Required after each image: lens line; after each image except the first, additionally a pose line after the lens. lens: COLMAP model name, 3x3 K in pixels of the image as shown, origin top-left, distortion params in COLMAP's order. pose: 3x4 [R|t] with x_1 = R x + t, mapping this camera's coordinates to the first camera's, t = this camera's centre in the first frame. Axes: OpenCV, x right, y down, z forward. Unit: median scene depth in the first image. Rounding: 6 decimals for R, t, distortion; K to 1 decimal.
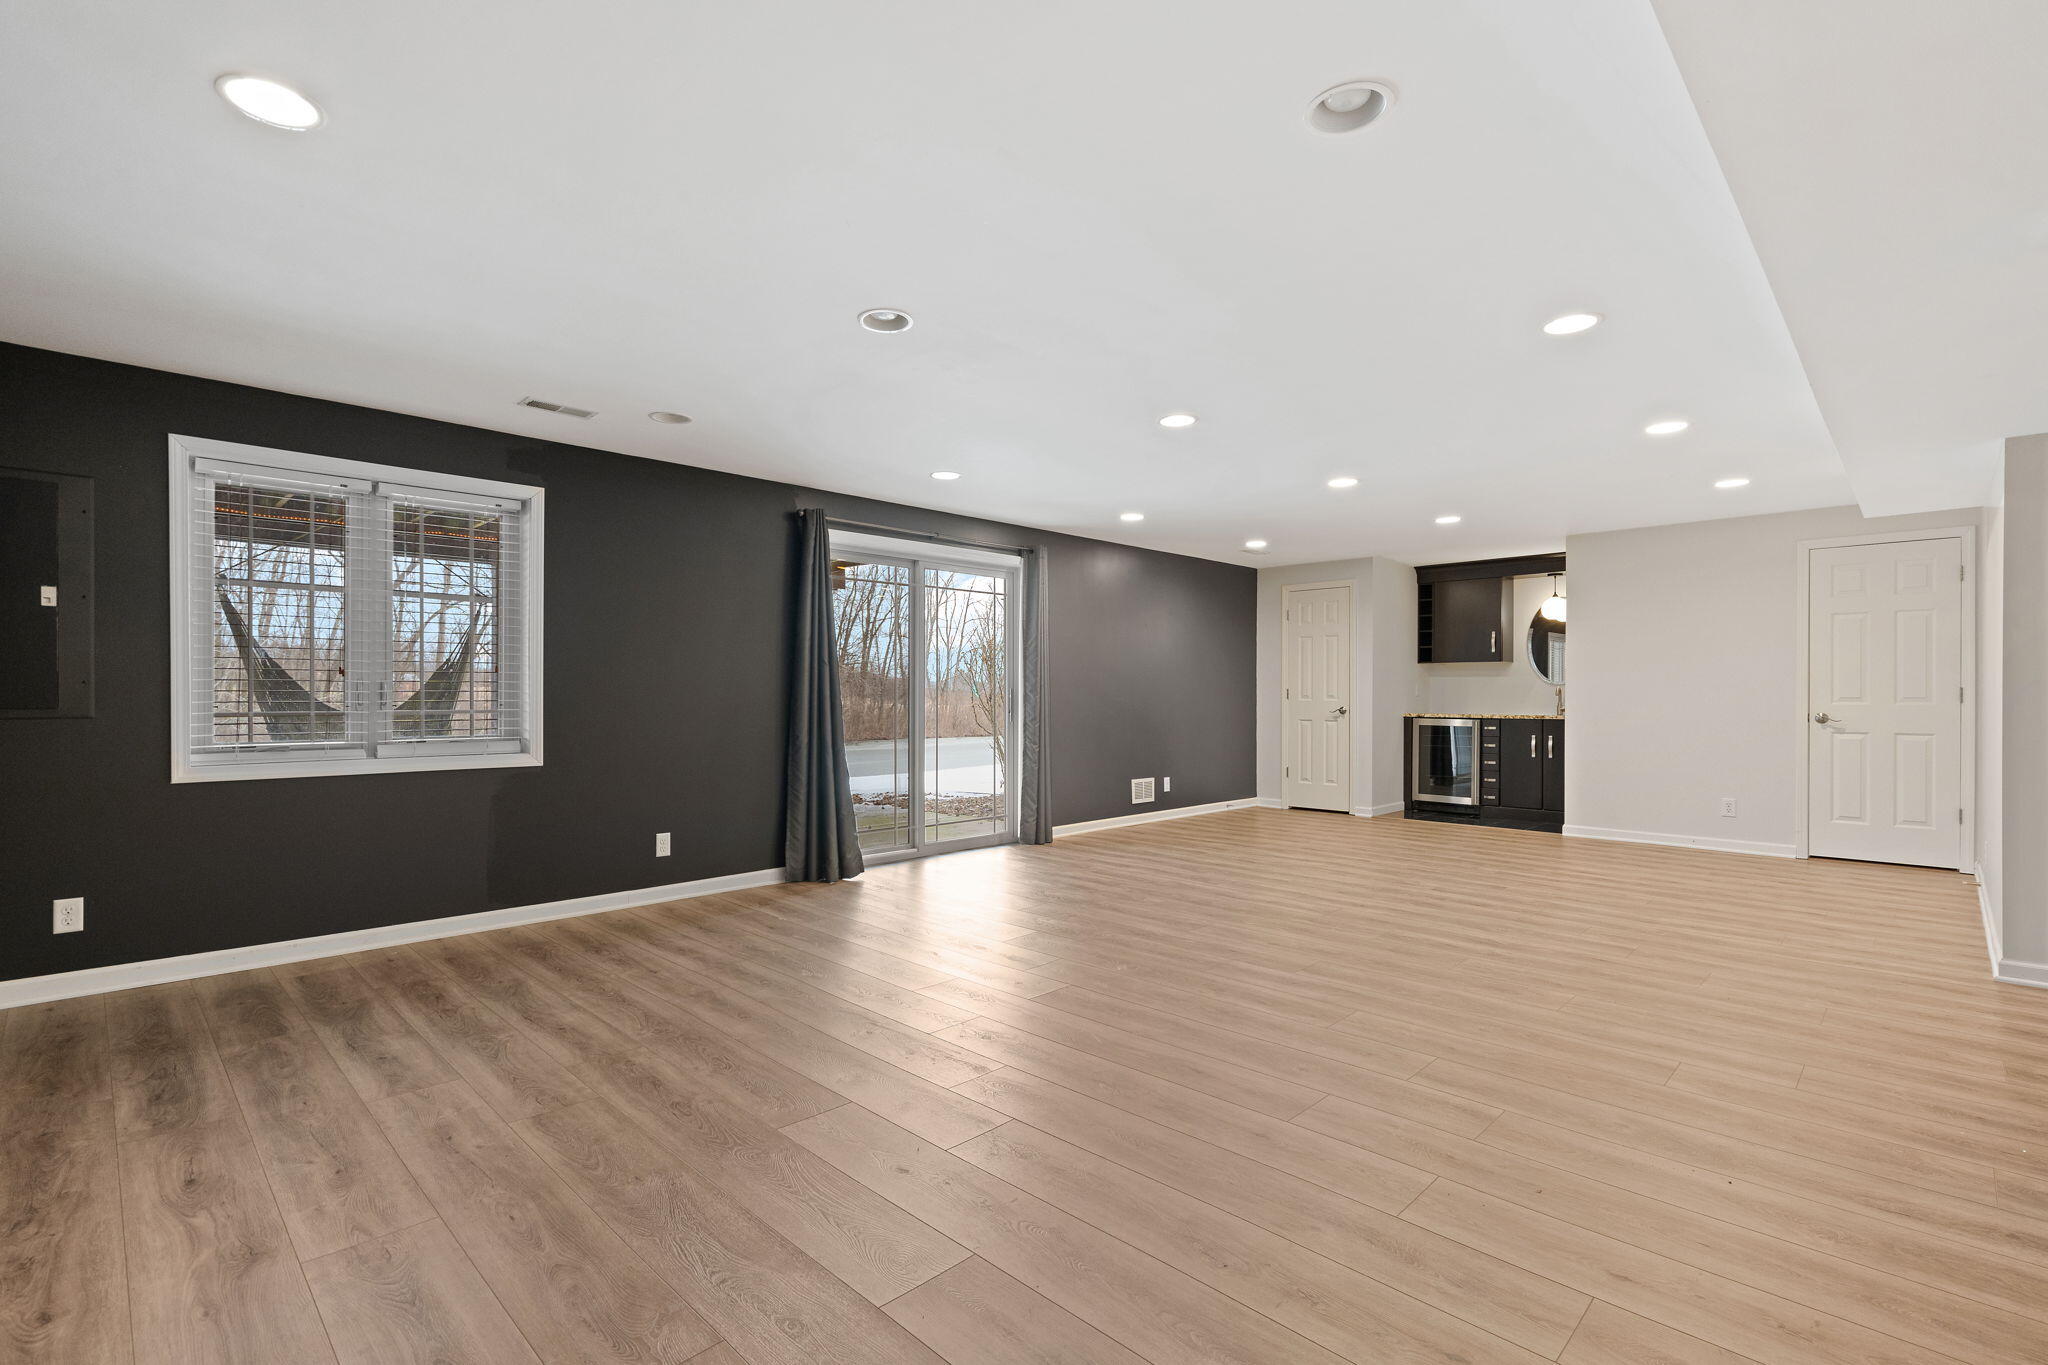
lens RADIAL K [[929.5, 0, 1018.6], [0, 929.5, 692.7], [0, 0, 1]] dist [-0.001075, 0.000858]
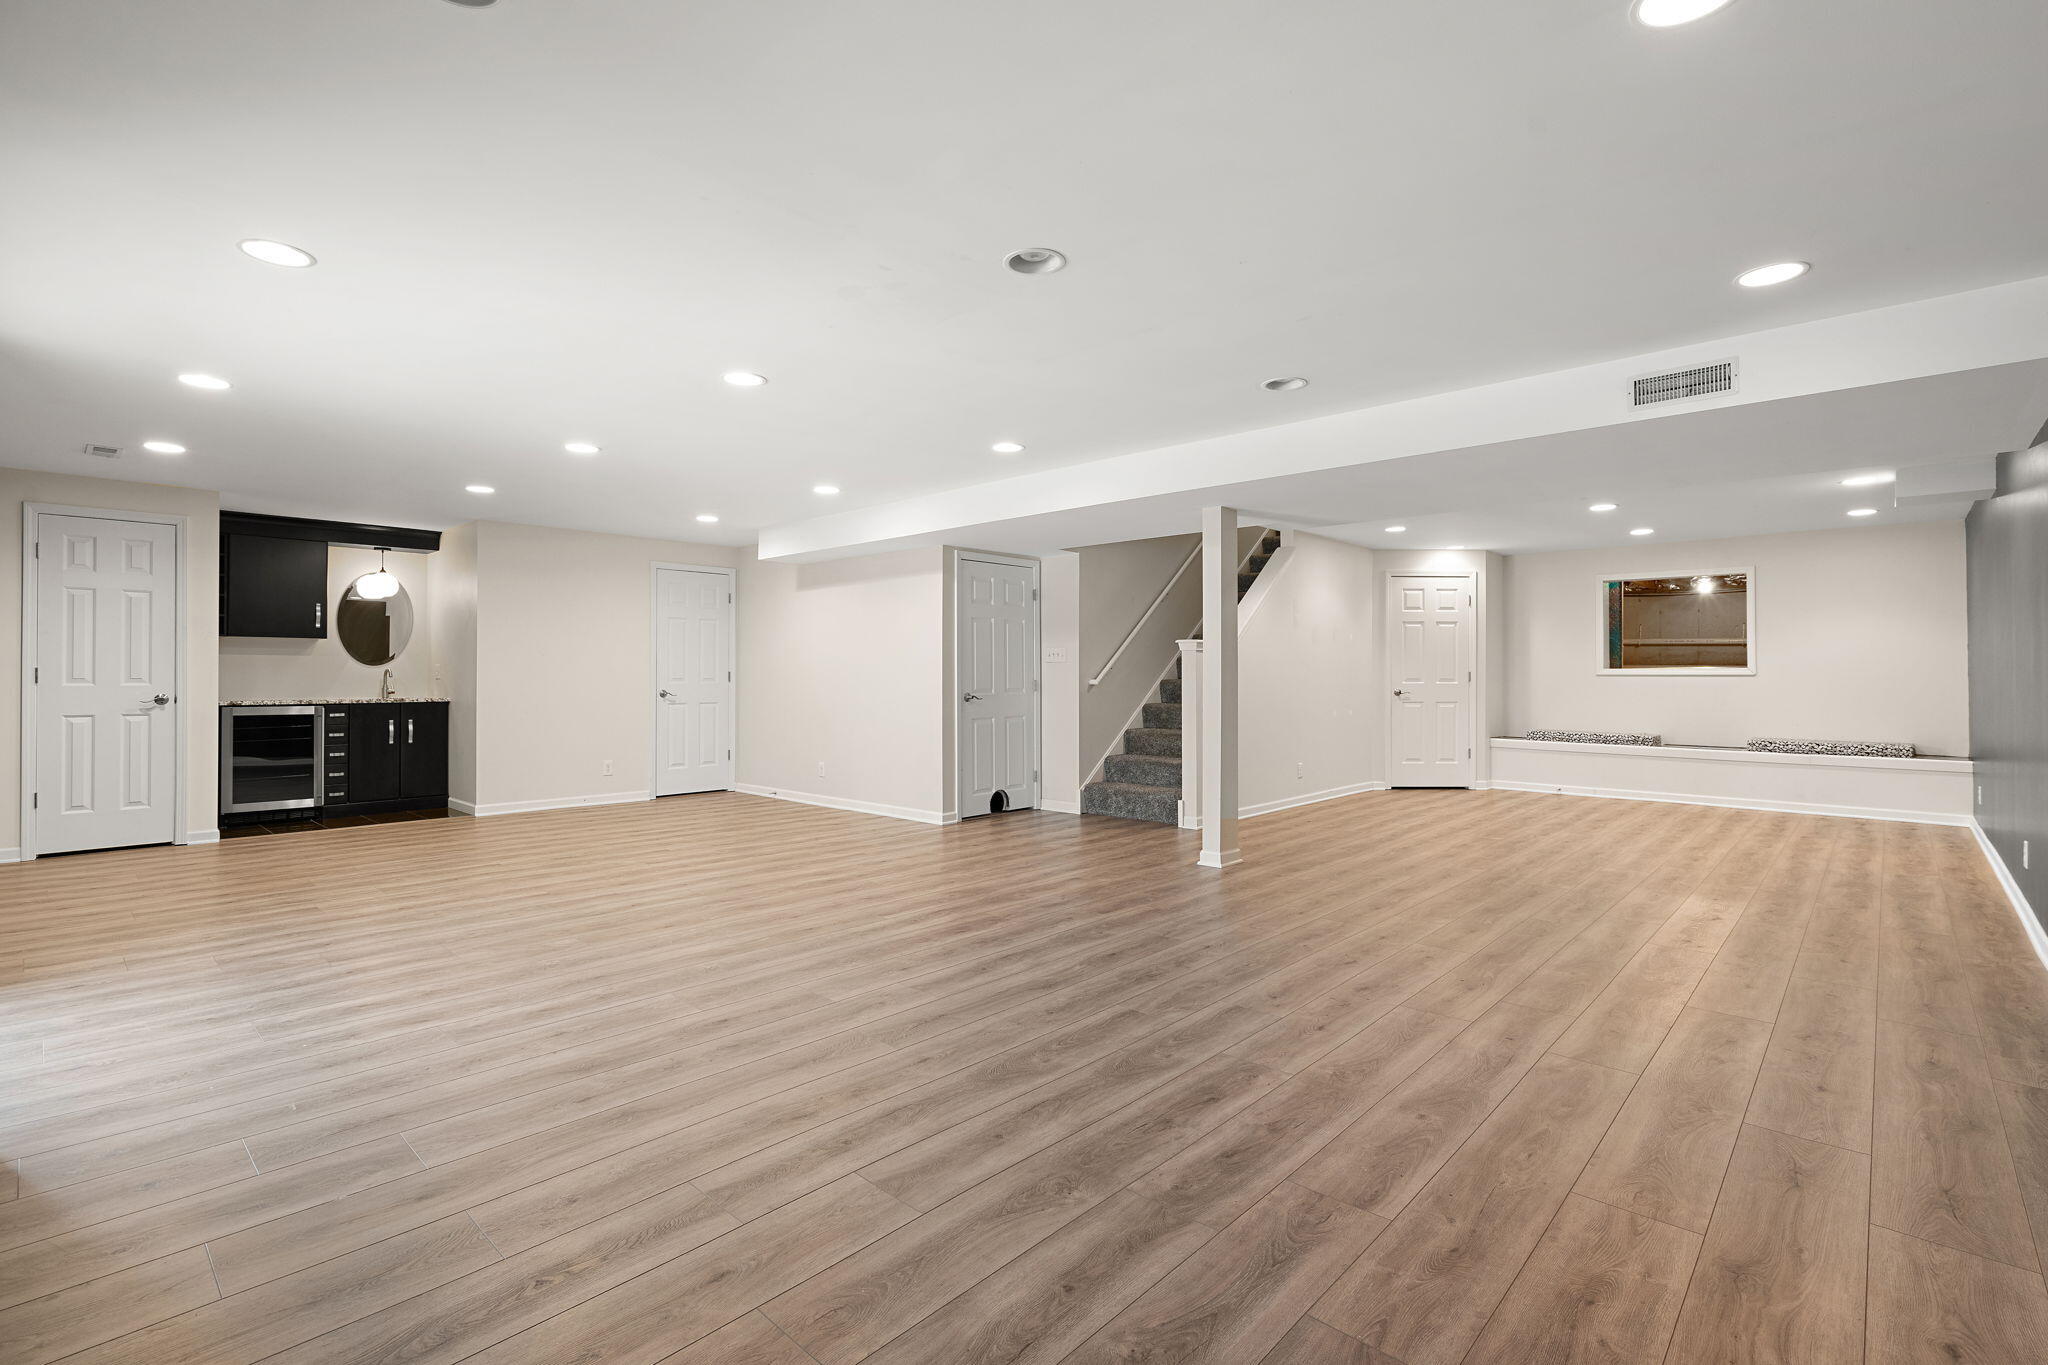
lens RADIAL K [[929.5, 0, 1018.4], [0, 929.5, 674.6], [0, 0, 1]] dist [-0.001075, 0.000858]
pose [[-0.027816, 0.000892, 0.999613, -0.834230], [-0.002053, 0.999997, -0.000949, -0.000492], [-0.999611, -0.002078, -0.027814, 0.838727]]
